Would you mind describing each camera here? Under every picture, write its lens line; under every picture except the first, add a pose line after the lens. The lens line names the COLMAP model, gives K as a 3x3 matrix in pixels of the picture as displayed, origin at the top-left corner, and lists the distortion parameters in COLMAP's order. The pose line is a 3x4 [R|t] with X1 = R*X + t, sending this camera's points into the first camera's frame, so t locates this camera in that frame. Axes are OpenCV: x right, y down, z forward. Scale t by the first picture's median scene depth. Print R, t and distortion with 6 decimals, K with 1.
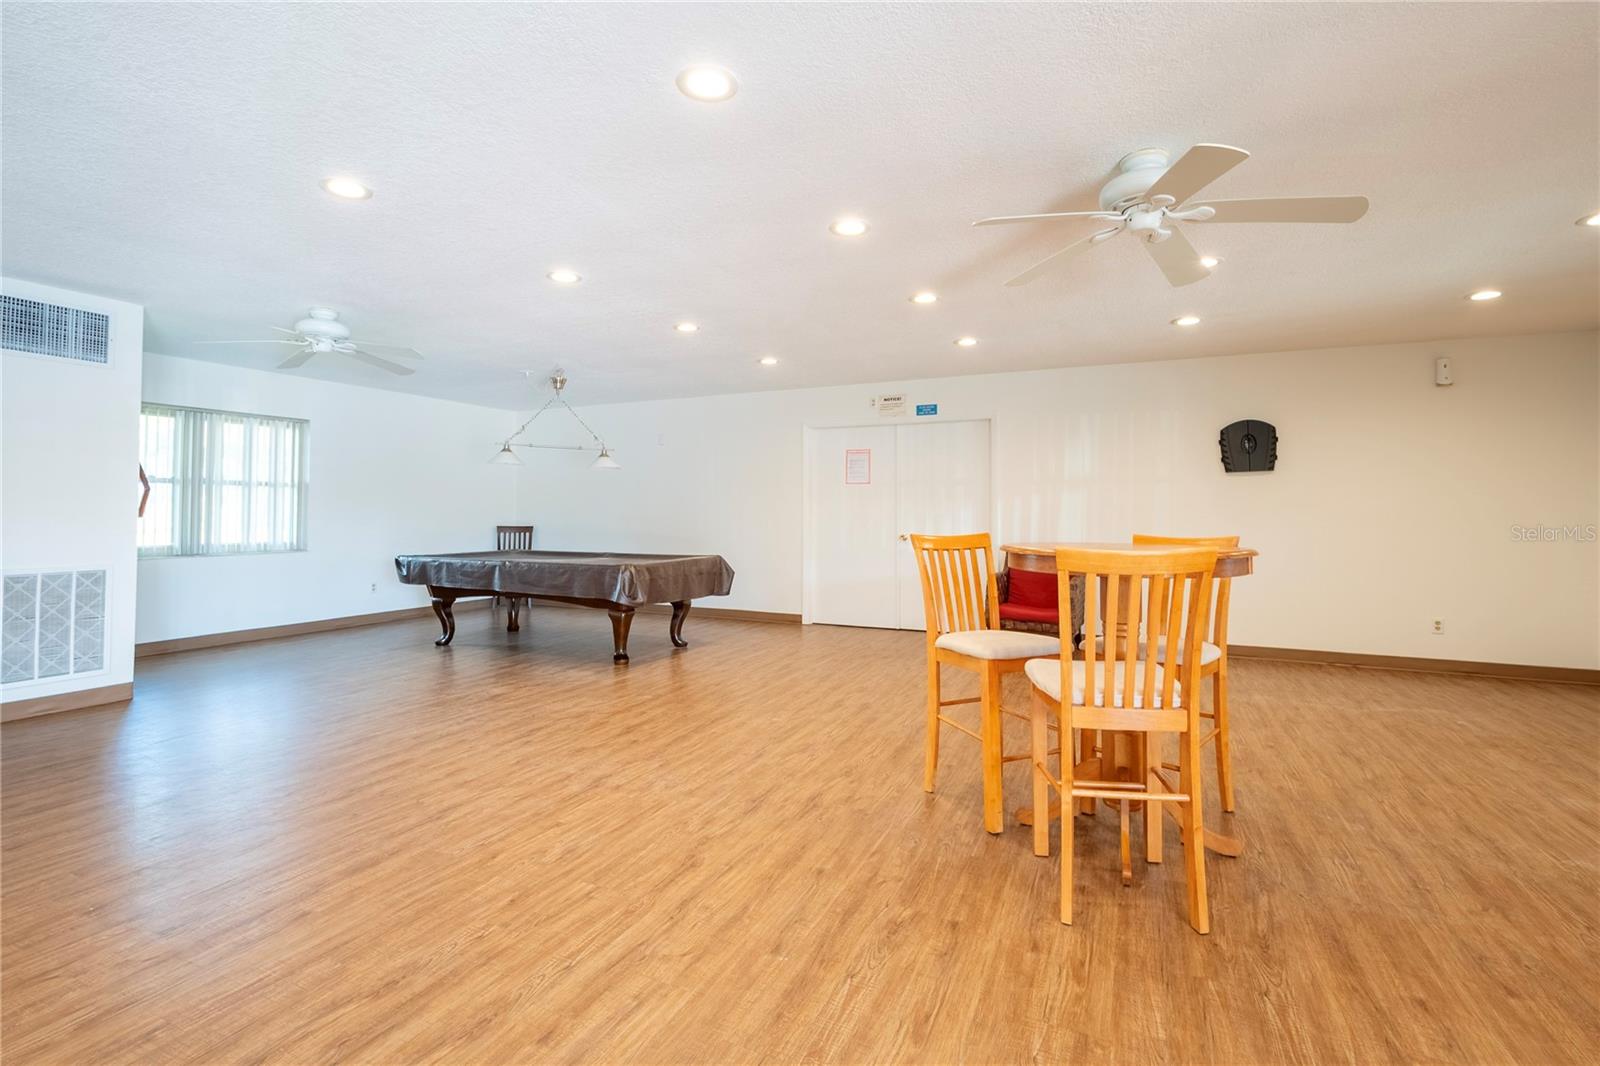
lens RADIAL K [[709.5, 0, 800.0], [0, 709.5, 533.0], [0, 0, 1]] dist [-0.002341, -0.000099]
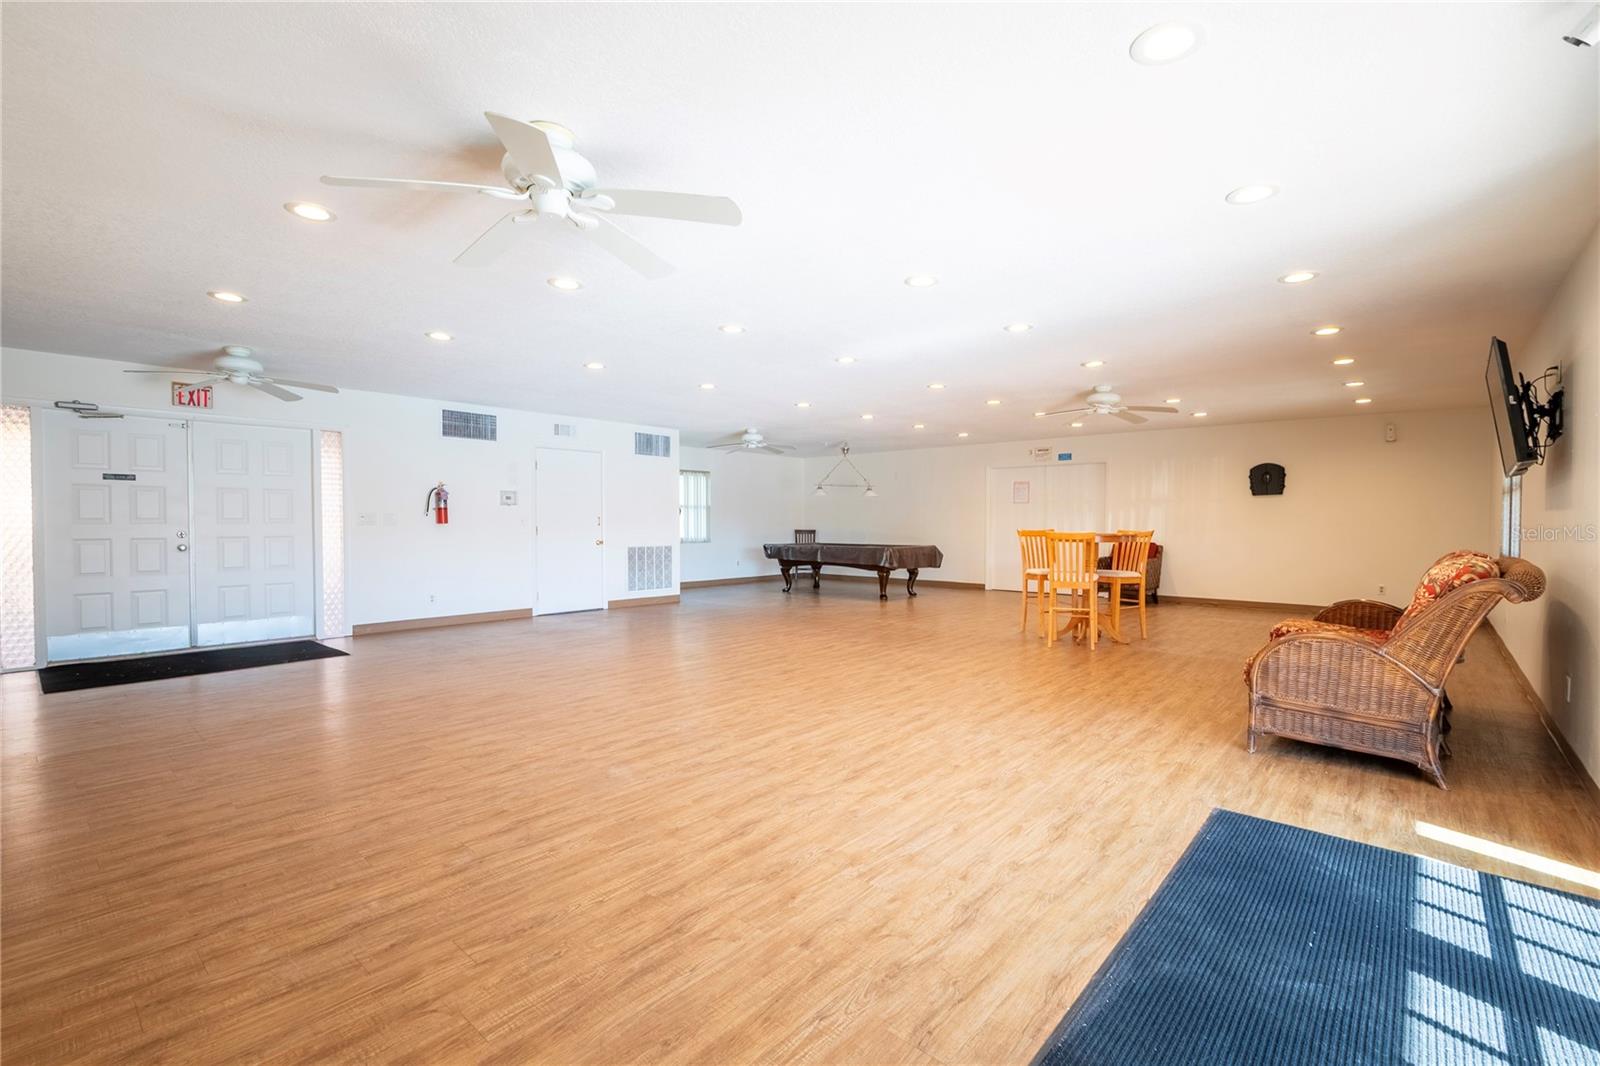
lens RADIAL K [[709.5, 0, 800.0], [0, 709.5, 533.0], [0, 0, 1]] dist [-0.002341, -0.000099]
pose [[0.958936, 0.002986, -0.283607, 0.068628], [-0.006688, 0.999905, -0.012087, 0.025425], [0.283544, 0.013488, 0.958864, -0.819260]]
